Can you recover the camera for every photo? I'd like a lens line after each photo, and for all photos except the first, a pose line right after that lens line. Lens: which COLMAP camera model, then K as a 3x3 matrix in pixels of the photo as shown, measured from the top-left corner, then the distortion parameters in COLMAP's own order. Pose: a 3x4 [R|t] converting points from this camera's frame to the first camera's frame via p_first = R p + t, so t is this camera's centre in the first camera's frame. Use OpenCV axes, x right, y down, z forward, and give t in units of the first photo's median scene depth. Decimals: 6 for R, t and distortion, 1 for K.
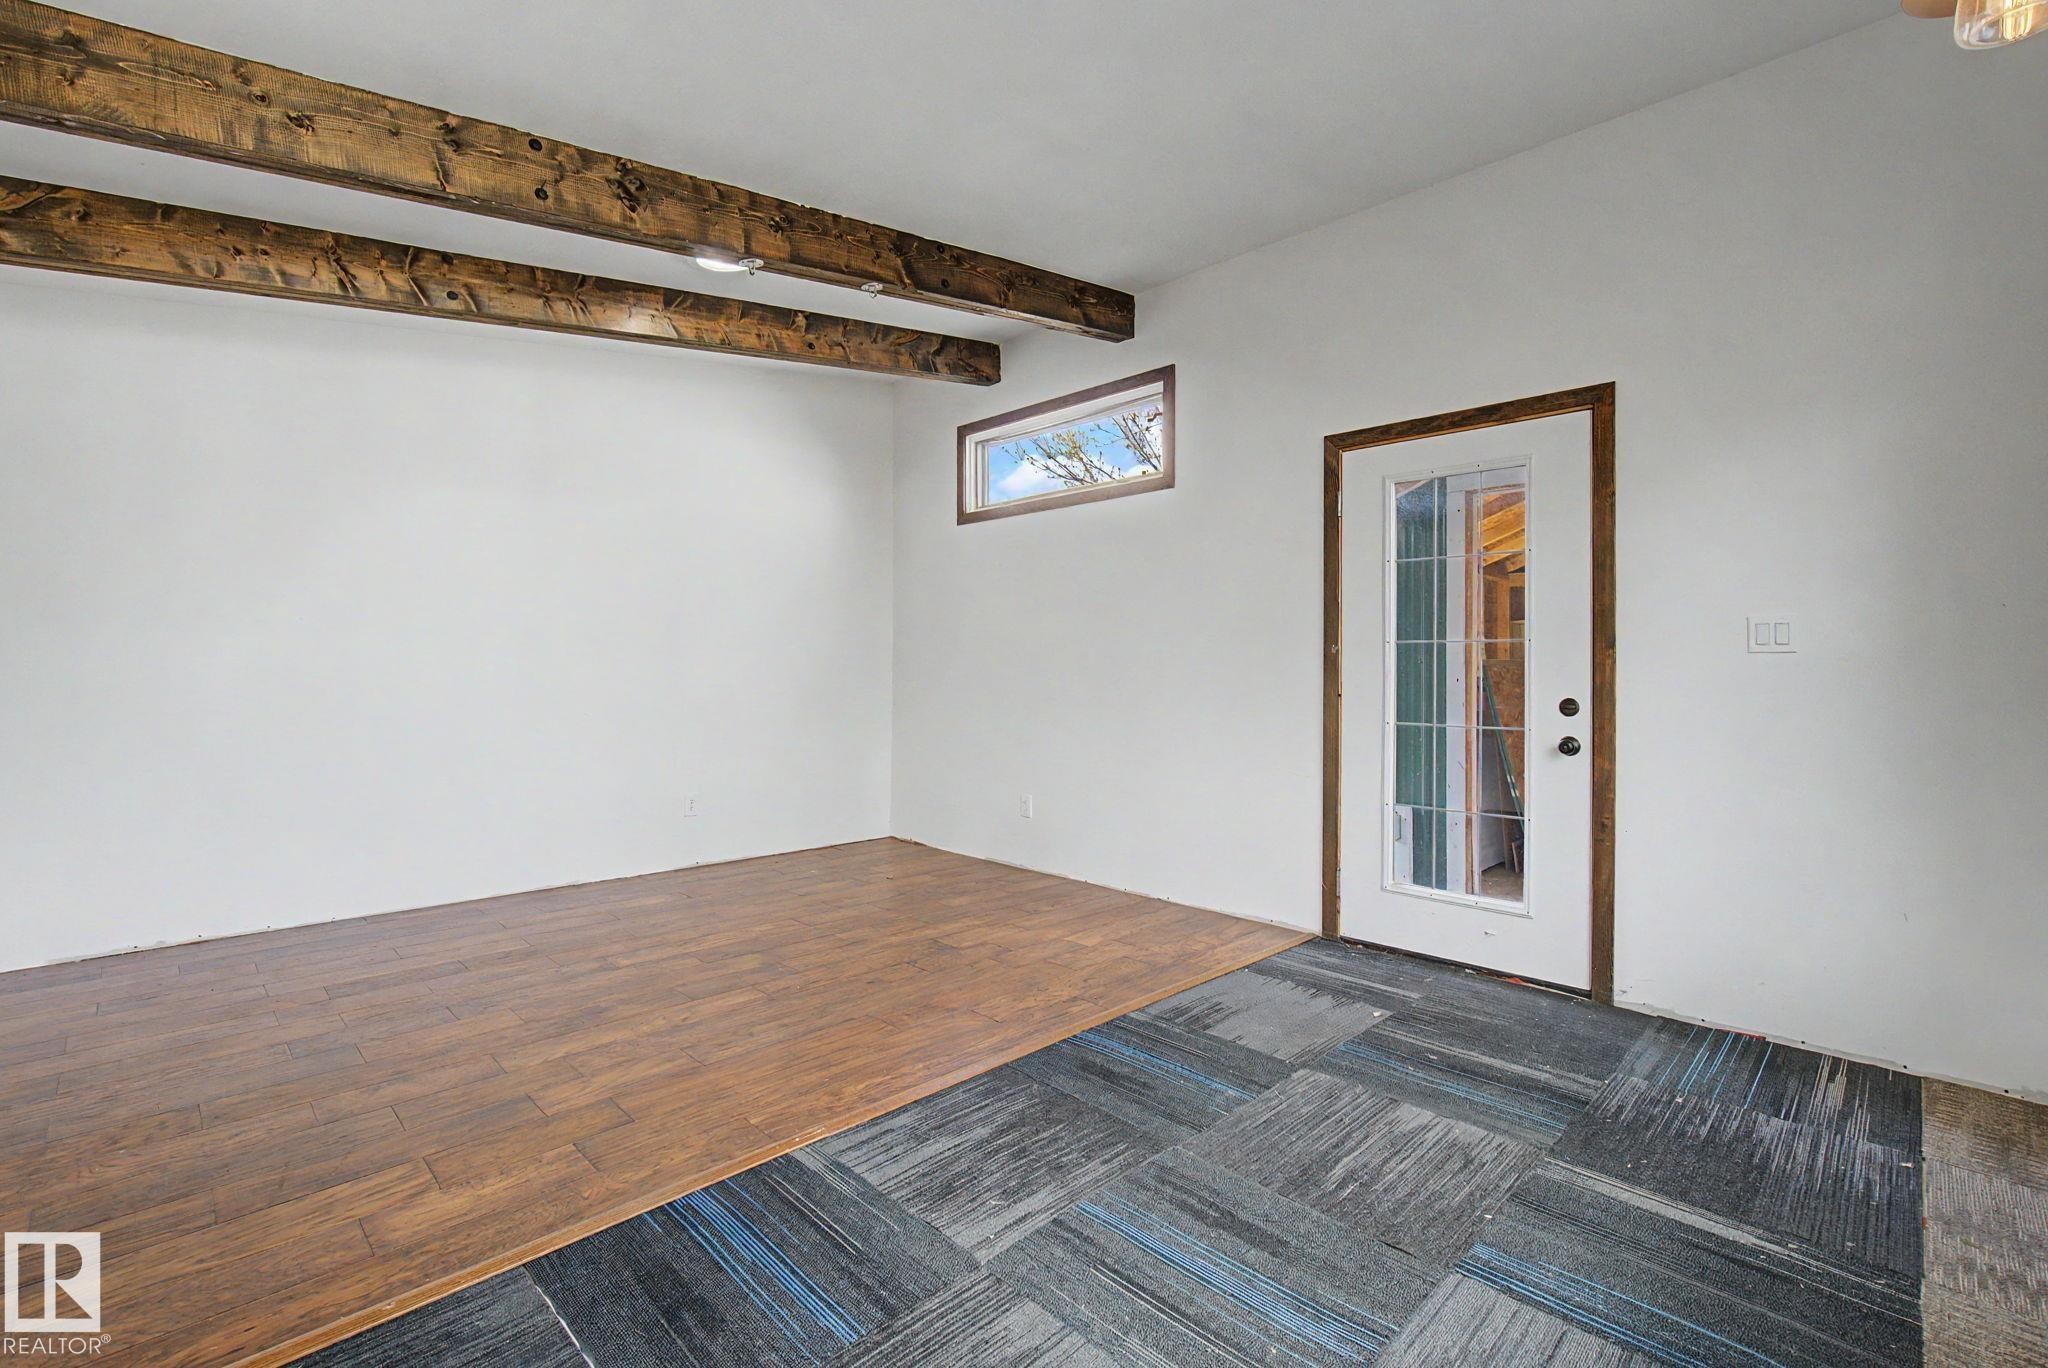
lens RADIAL K [[894.3, 0, 1015.9], [0, 894.3, 674.7], [0, 0, 1]] dist [0.000731, 0.000968]
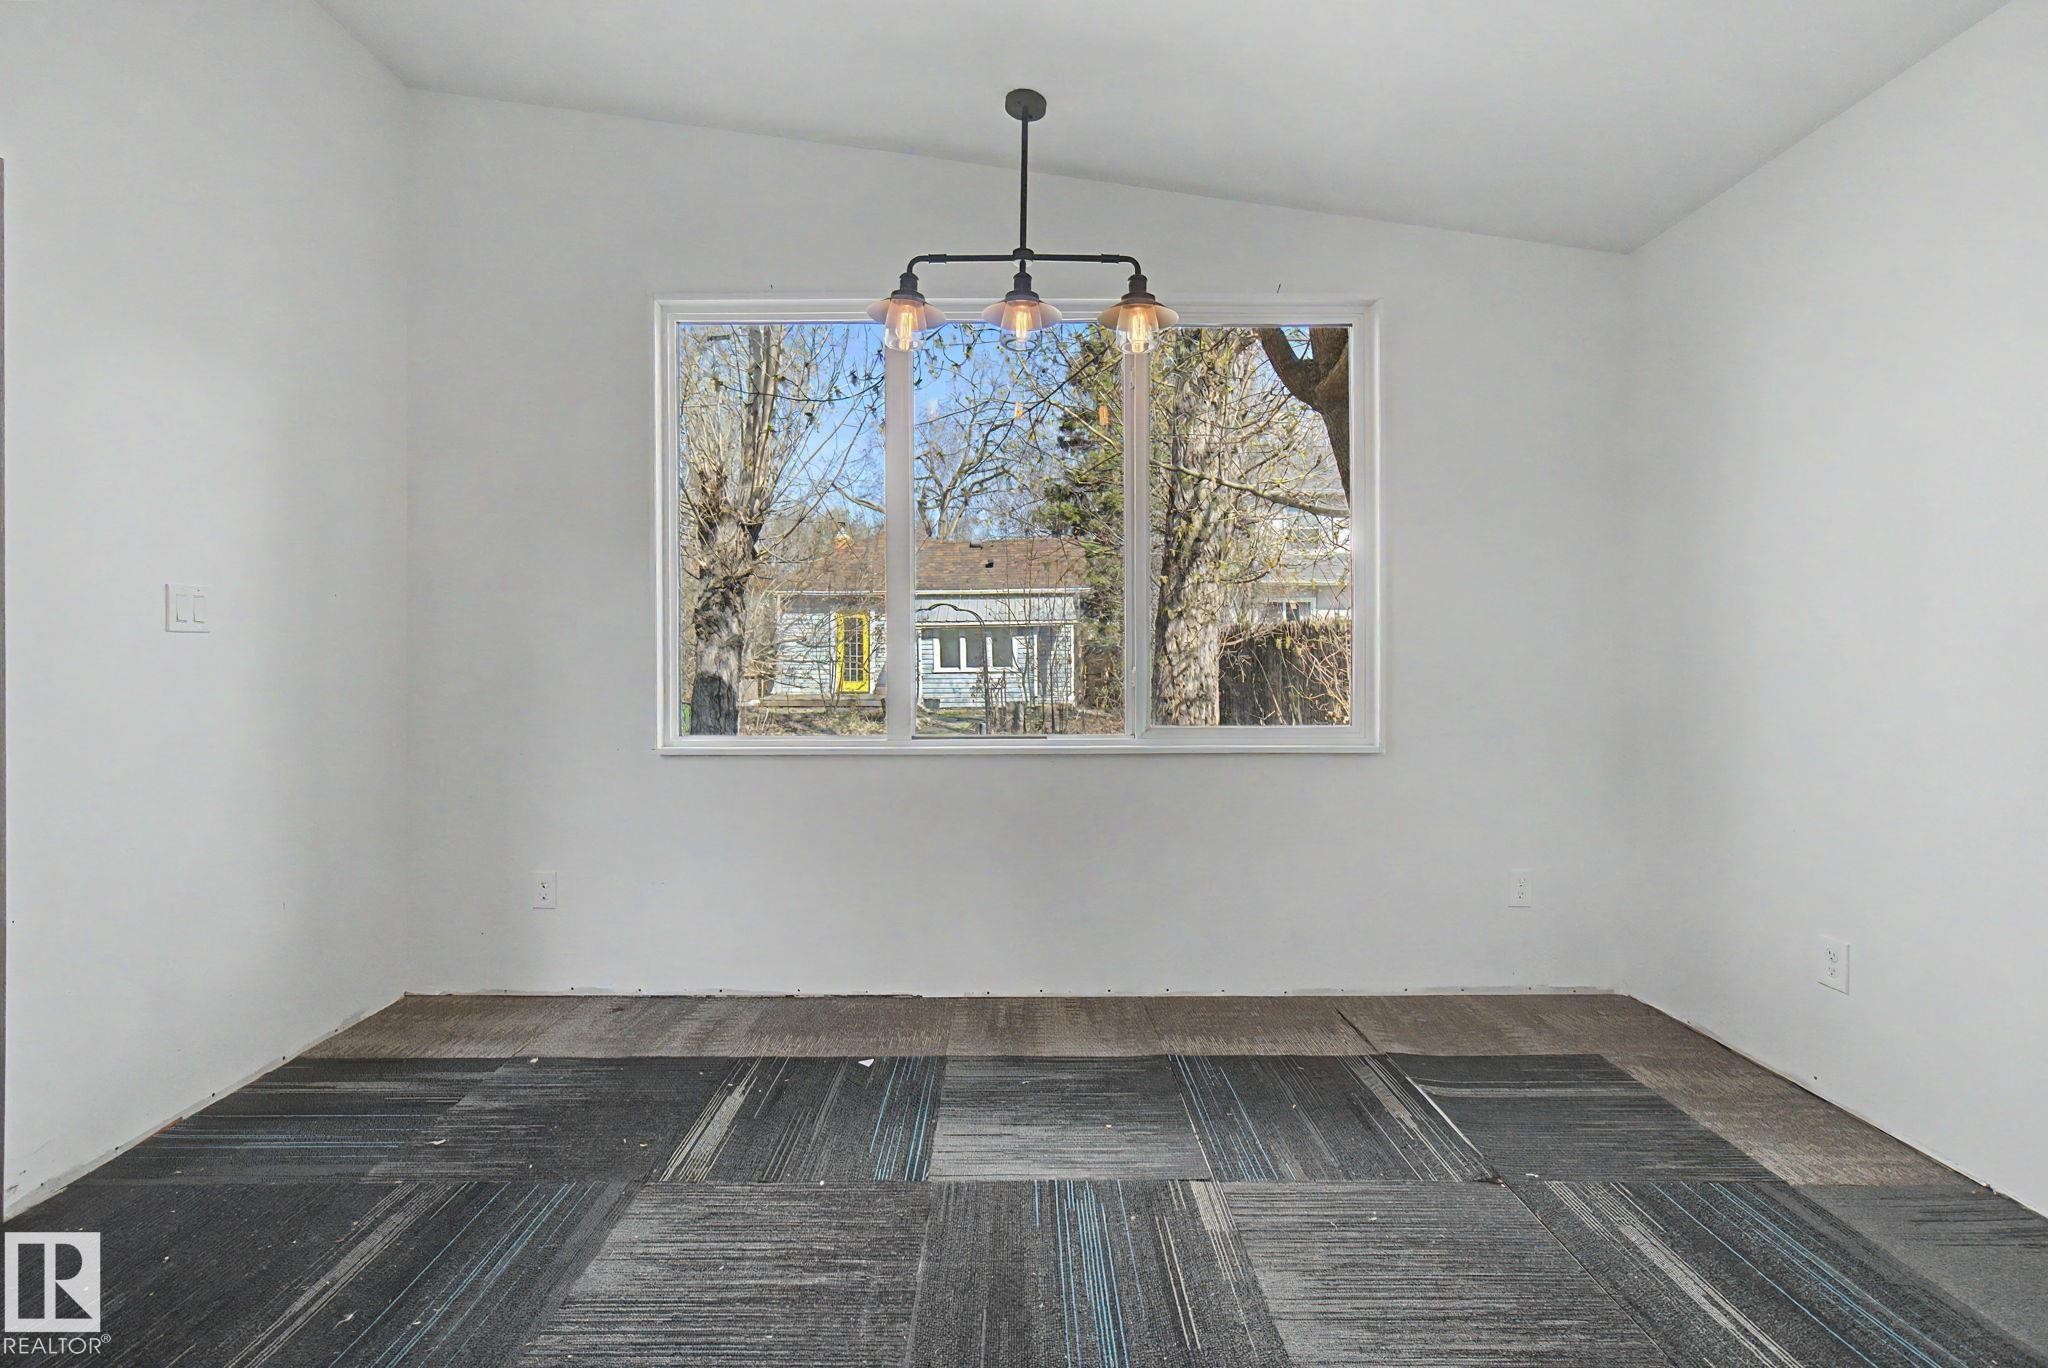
lens RADIAL K [[882.9, 0, 1011.1], [0, 882.9, 661.3], [0, 0, 1]] dist [-0.003840, -0.000178]
pose [[-0.706893, -0.013702, 0.707188, -0.233168], [-0.005966, 0.999892, 0.013409, -0.014435], [-0.707295, 0.005259, -0.706899, 1.039834]]
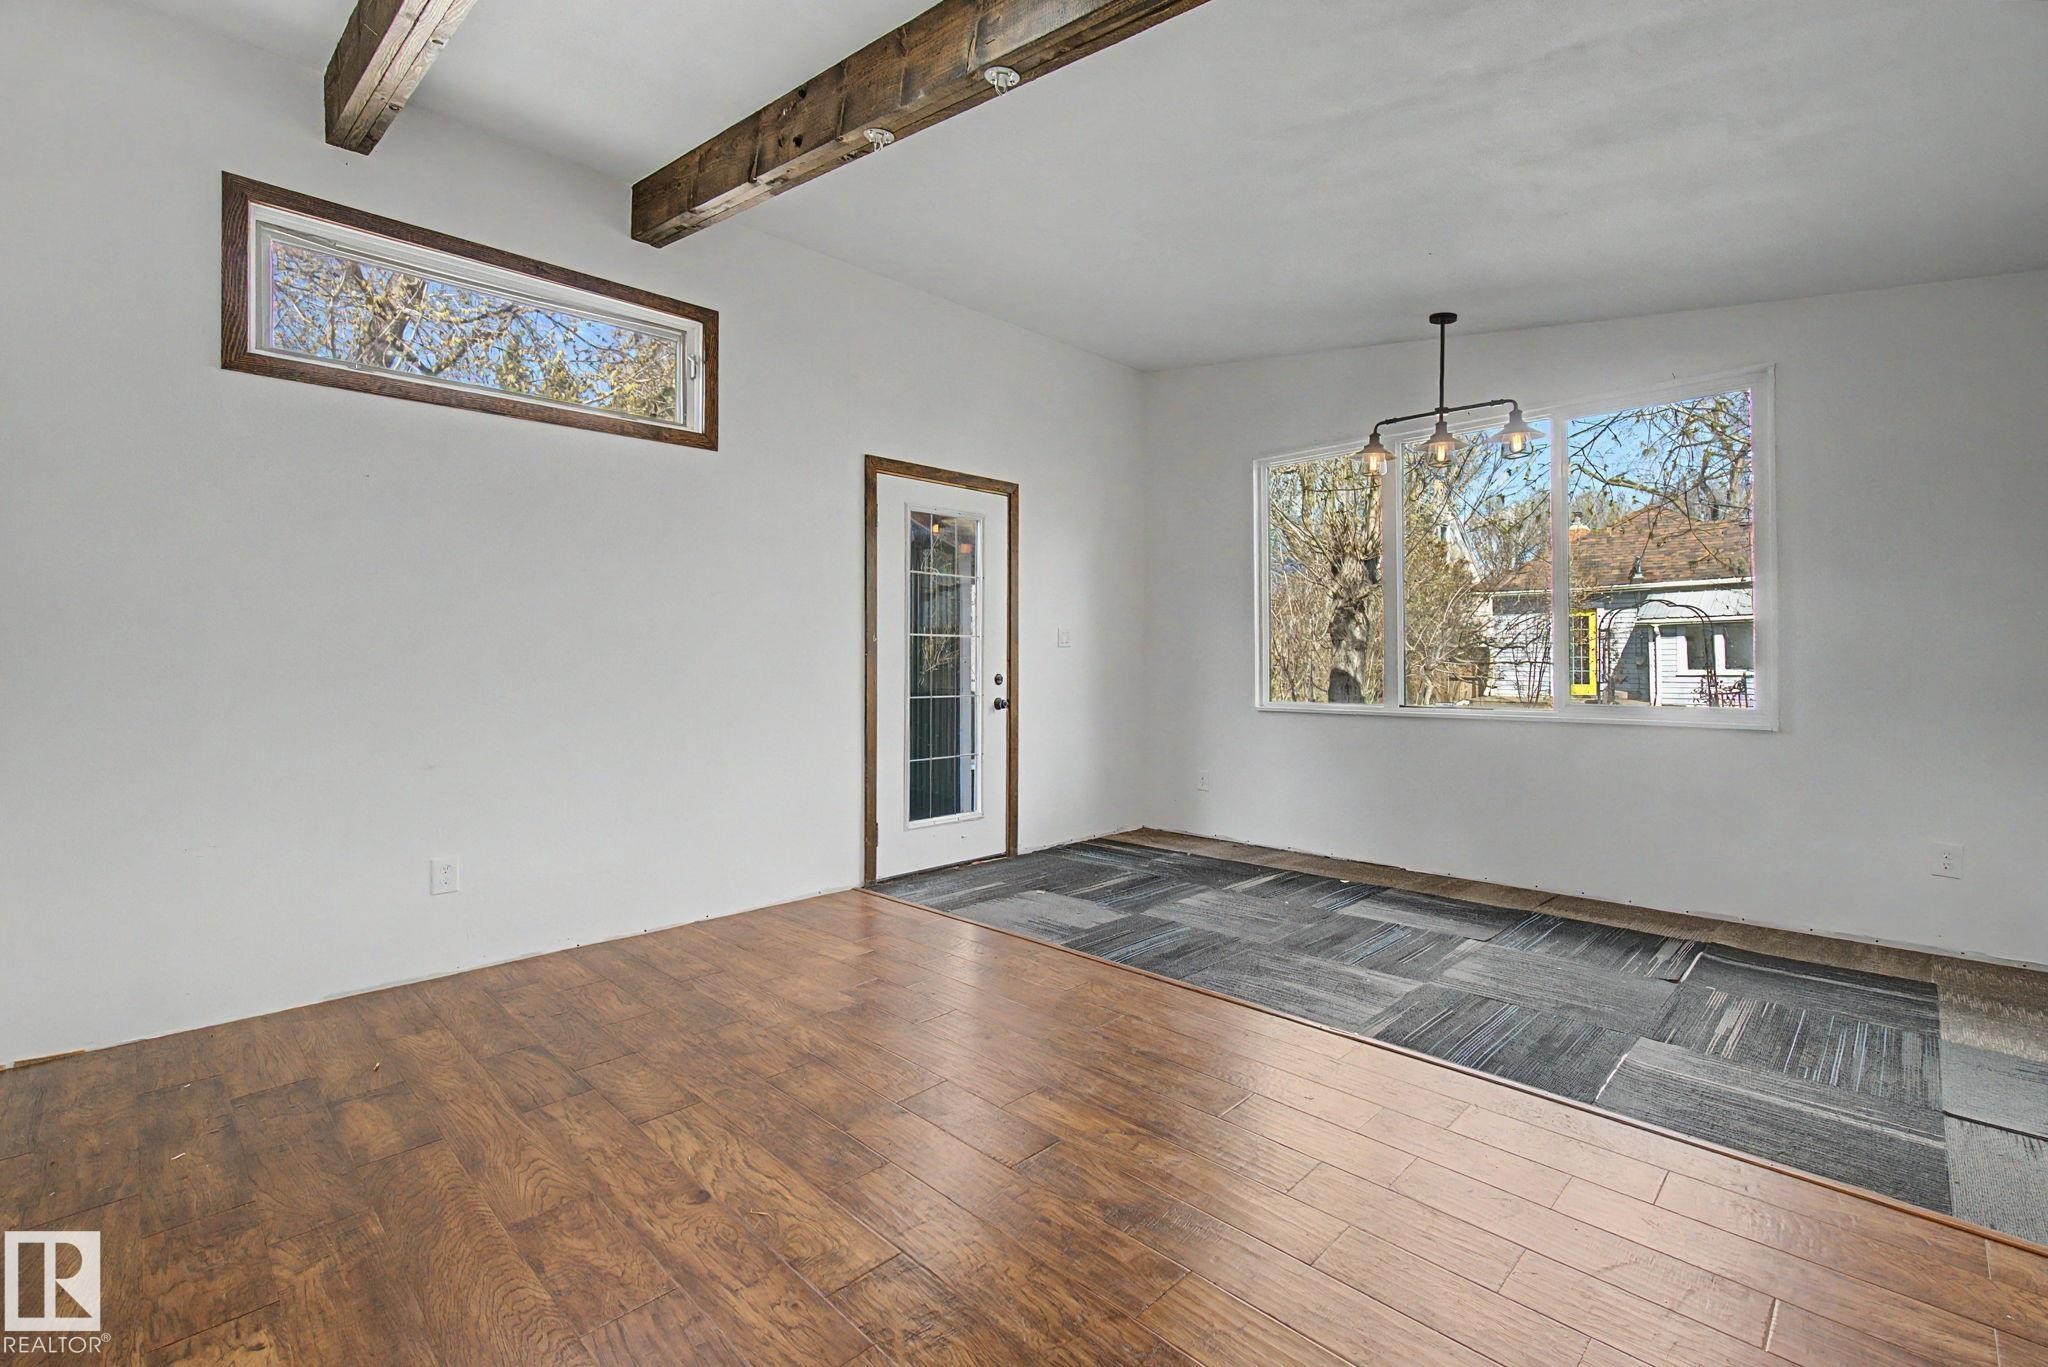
lens RADIAL K [[894.3, 0, 1015.9], [0, 894.3, 674.2], [0, 0, 1]] dist [0.000731, 0.000968]
pose [[0.004710, -0.025724, 0.999658, -1.119848], [0.004249, 0.999661, 0.025704, -0.016708], [-0.999980, 0.004126, 0.004818, 1.101243]]
